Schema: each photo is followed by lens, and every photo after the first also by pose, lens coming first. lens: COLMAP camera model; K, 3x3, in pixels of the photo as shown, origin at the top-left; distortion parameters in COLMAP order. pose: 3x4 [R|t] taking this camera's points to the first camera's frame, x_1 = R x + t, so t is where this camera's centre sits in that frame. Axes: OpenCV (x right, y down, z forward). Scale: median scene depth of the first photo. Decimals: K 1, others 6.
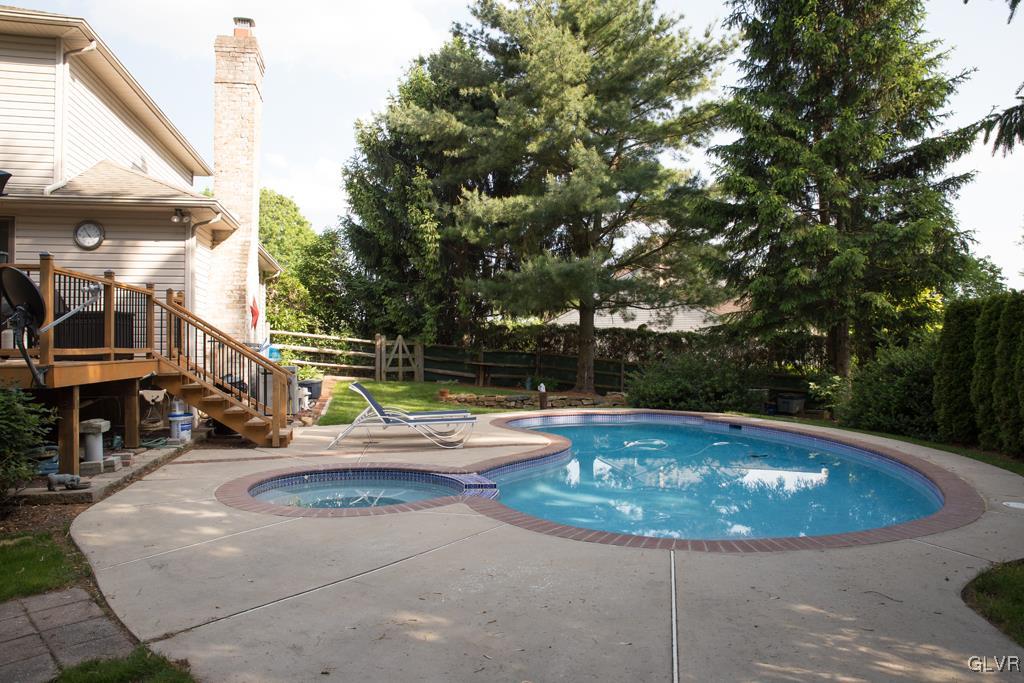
lens RADIAL K [[709.0, 0, 512.0], [0, 709.0, 341.5], [0, 0, 1]] dist [-0.125138, 0.112099]
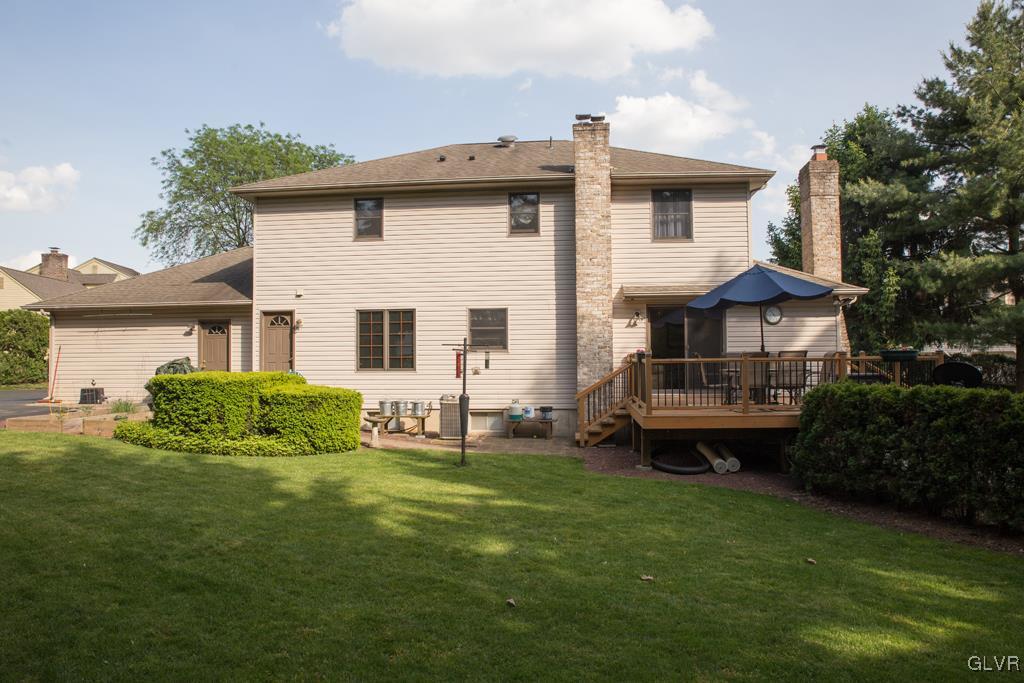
lens RADIAL K [[709.0, 0, 512.0], [0, 709.0, 341.5], [0, 0, 1]] dist [-0.125138, 0.112099]
pose [[0.956776, -0.014780, -0.290451, -0.399764], [0.010270, 0.999802, -0.017047, -0.043208], [0.290645, 0.013327, 0.956738, -0.329777]]
